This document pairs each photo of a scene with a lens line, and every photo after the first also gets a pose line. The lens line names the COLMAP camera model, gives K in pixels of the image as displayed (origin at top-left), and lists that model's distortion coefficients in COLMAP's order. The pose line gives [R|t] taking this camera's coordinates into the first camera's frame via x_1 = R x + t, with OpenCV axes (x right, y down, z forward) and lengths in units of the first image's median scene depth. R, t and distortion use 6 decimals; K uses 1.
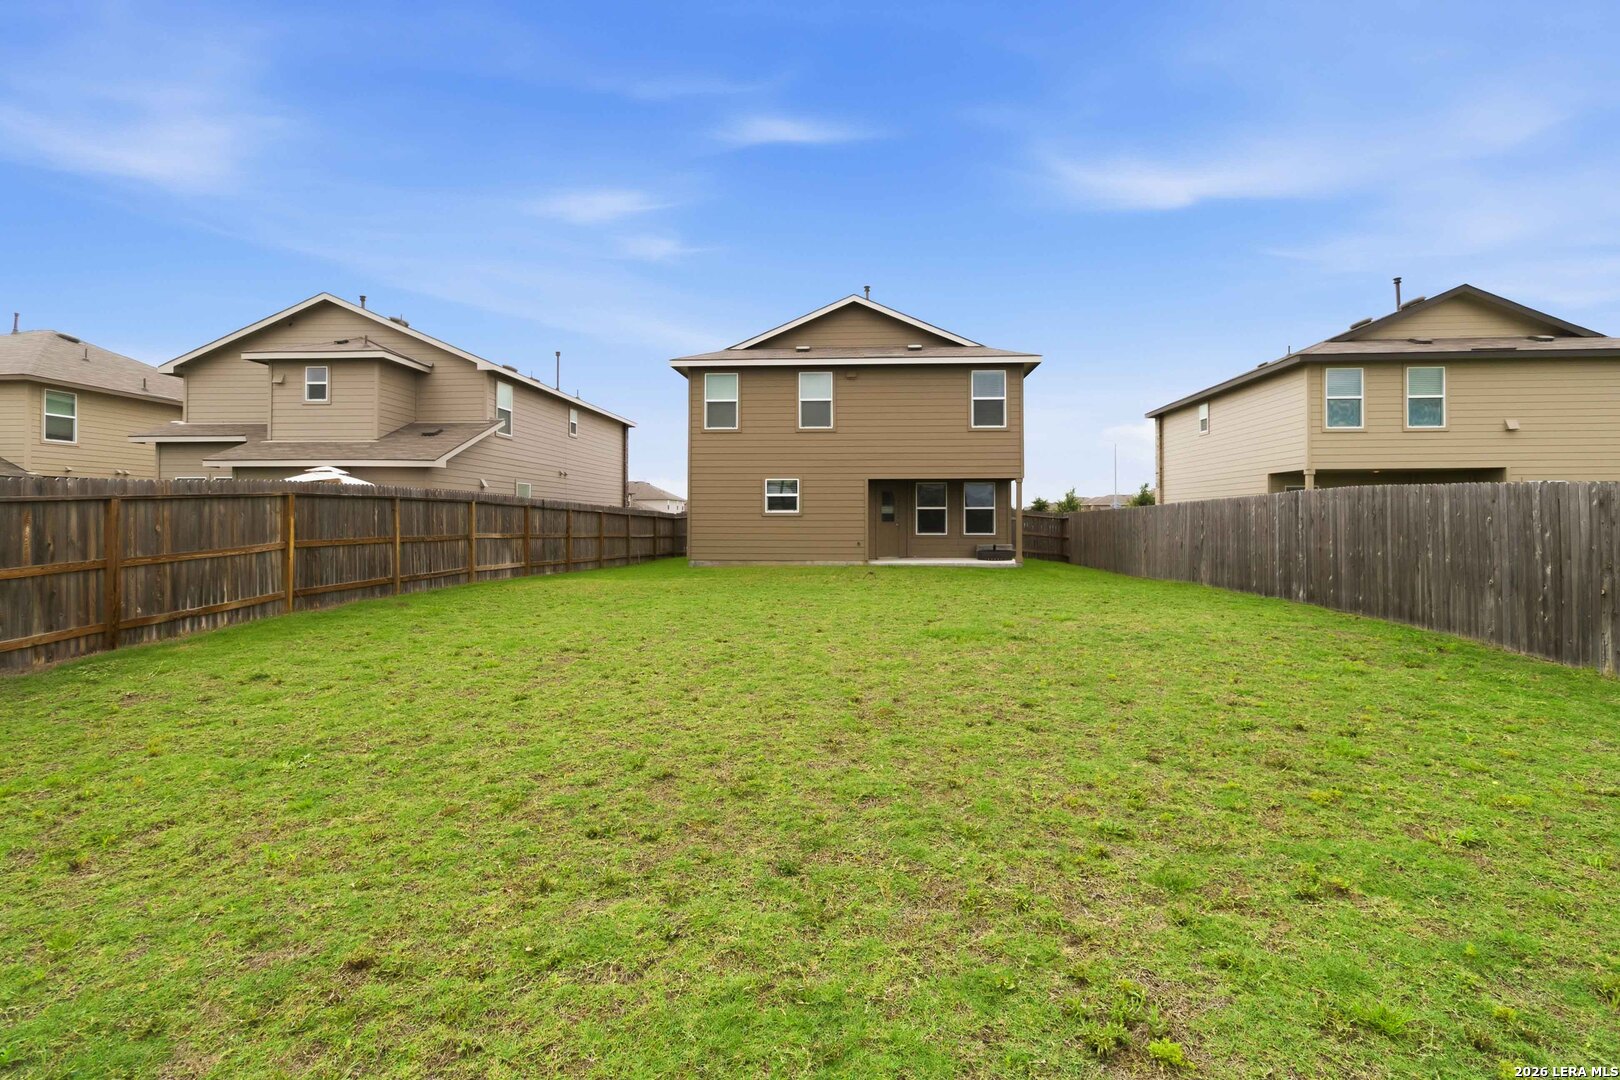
lens RADIAL K [[769.3, 0, 815.2], [0, 769.3, 522.4], [0, 0, 1]] dist [0.004634, 0.000590]
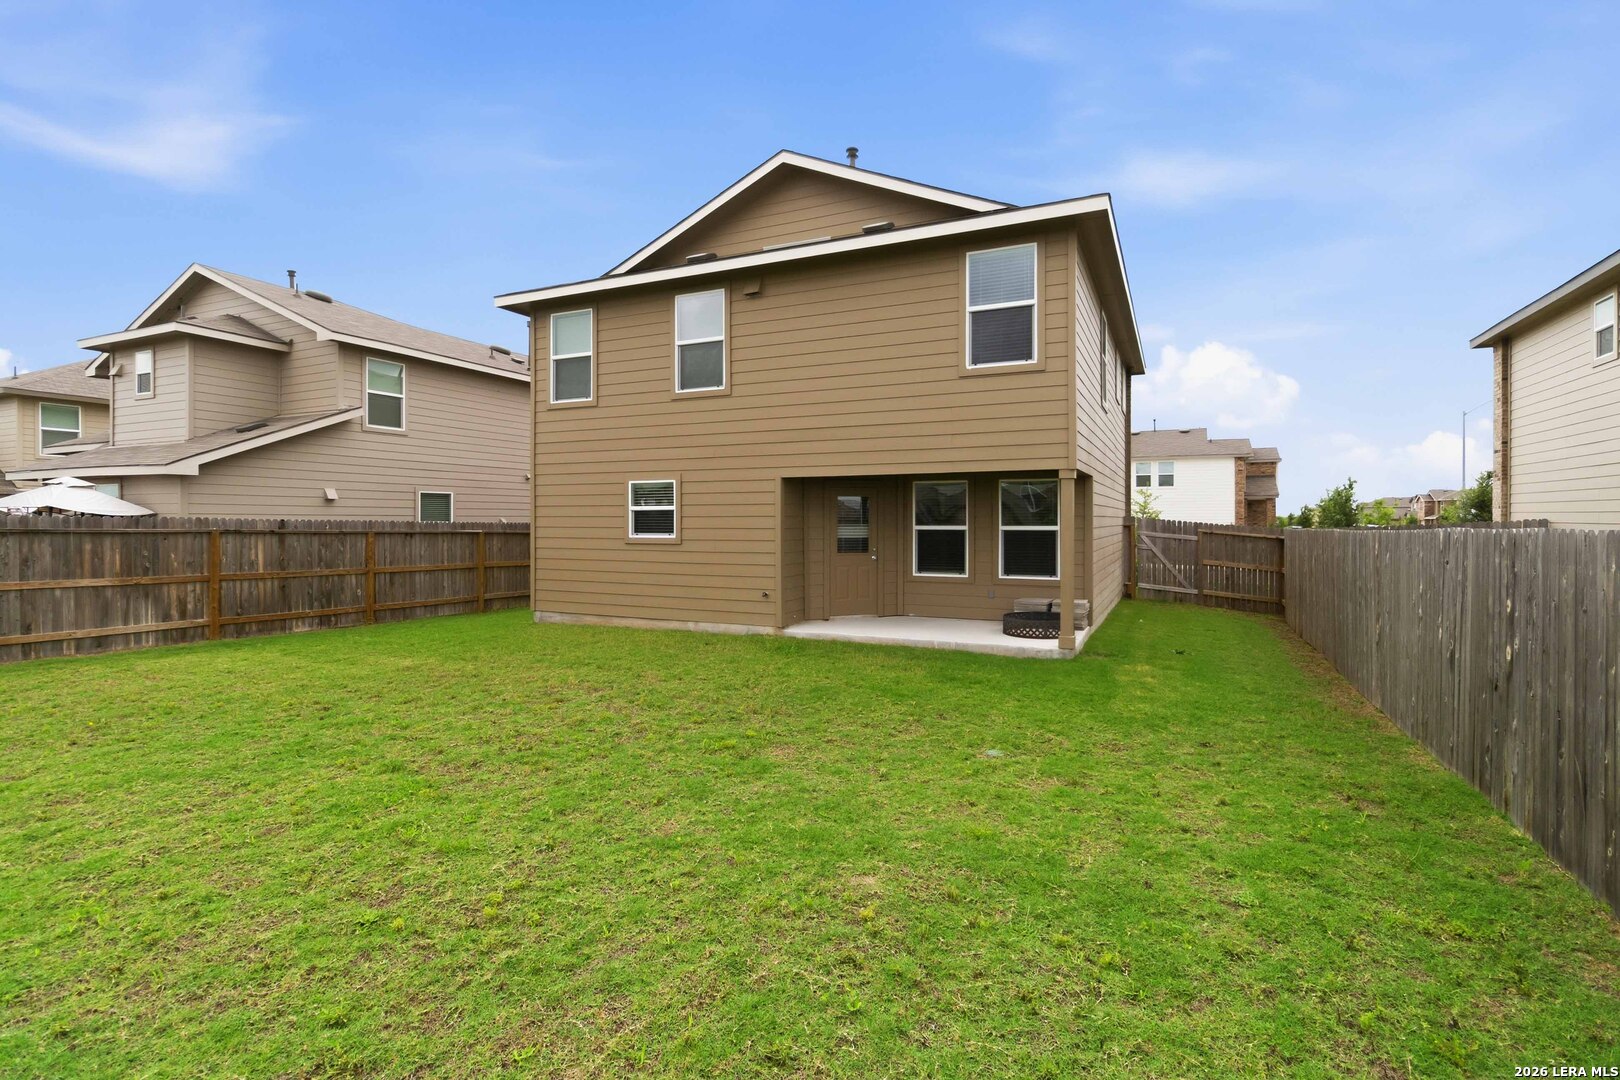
lens RADIAL K [[769.3, 0, 808.8], [0, 769.3, 531.2], [0, 0, 1]] dist [0.004634, 0.000590]
pose [[0.933410, 0.003516, -0.358794, 0.289203], [0.001283, 0.999913, 0.013136, -0.026069], [0.358809, -0.012722, 0.933324, 0.507670]]
